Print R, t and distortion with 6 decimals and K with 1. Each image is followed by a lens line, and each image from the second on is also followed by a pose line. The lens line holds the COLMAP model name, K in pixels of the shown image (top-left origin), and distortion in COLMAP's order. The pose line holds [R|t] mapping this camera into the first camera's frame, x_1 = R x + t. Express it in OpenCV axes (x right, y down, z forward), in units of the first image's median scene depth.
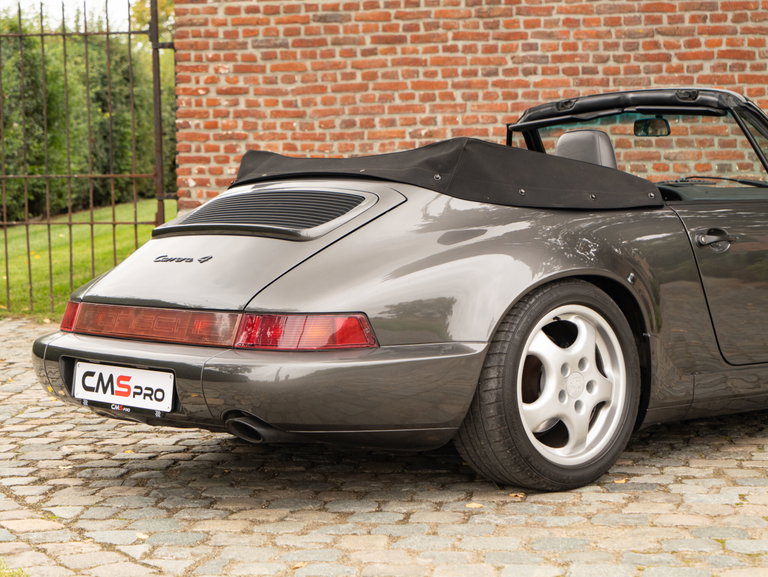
lens RADIAL K [[1634.4, 0, 398.4], [0, 1634.4, 313.2], [0, 0, 1]] dist [0.030676, -0.248169]
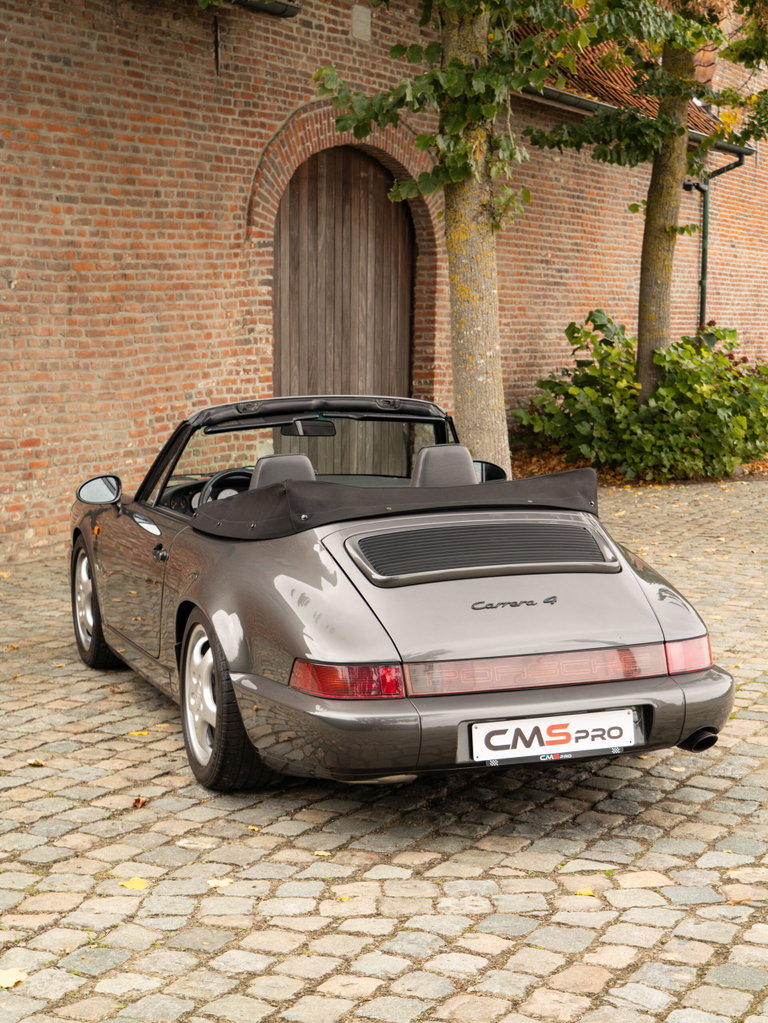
lens RADIAL K [[1736.9, 0, 388.0], [0, 1736.9, 494.8], [0, 0, 1]] dist [0.017681, 0.030044]
pose [[0.359675, -0.077716, 0.929836, -0.555372], [0.069717, 0.995978, 0.056276, -0.079795], [-0.930469, 0.044585, 0.363646, 0.321613]]
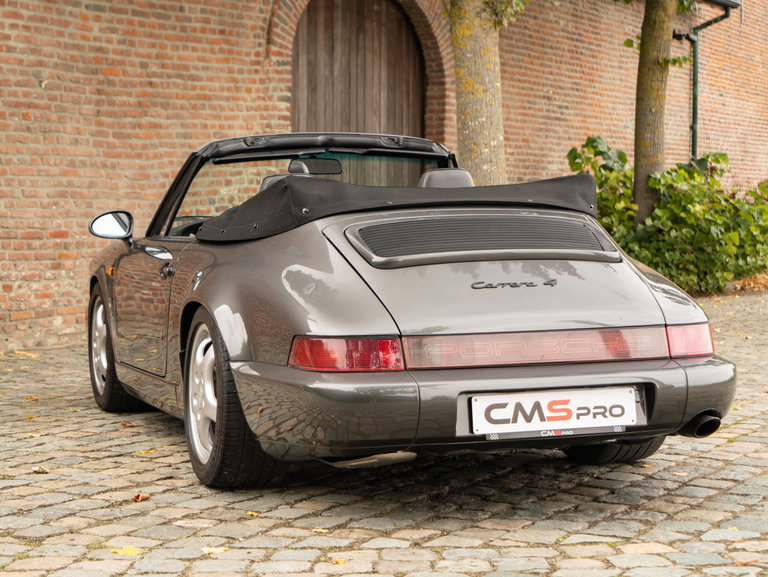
lens RADIAL K [[1585.0, 0, 384.3], [0, 1585.0, 278.4], [0, 0, 1]] dist [0.007445, 0.097497]
pose [[0.372453, -0.029003, 0.927598, -0.513361], [0.073584, 0.997288, 0.001636, -0.021299], [-0.925129, 0.067647, 0.373577, 0.336083]]
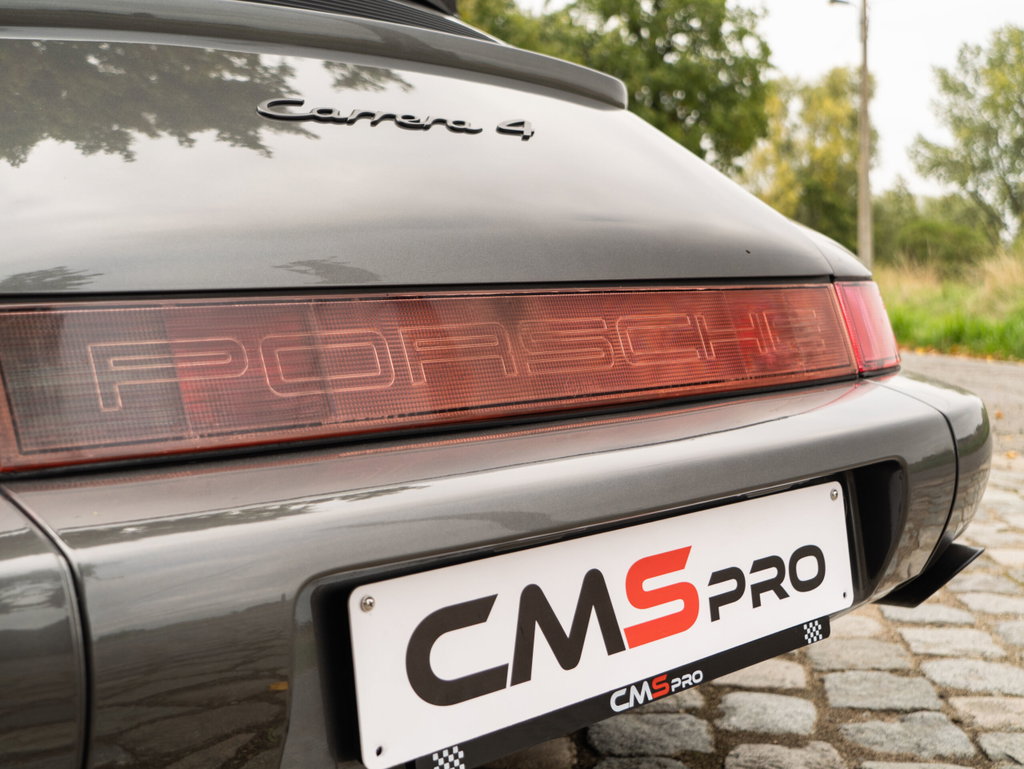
lens RADIAL K [[1279.9, 0, 507.1], [0, 1279.9, 399.1], [0, 0, 1]] dist [0.010200, 0.087121]
pose [[-0.039328, -0.079625, 0.996049, -0.166183], [0.088736, 0.992603, 0.082853, -0.001727], [-0.995278, 0.091643, -0.031972, 0.473568]]
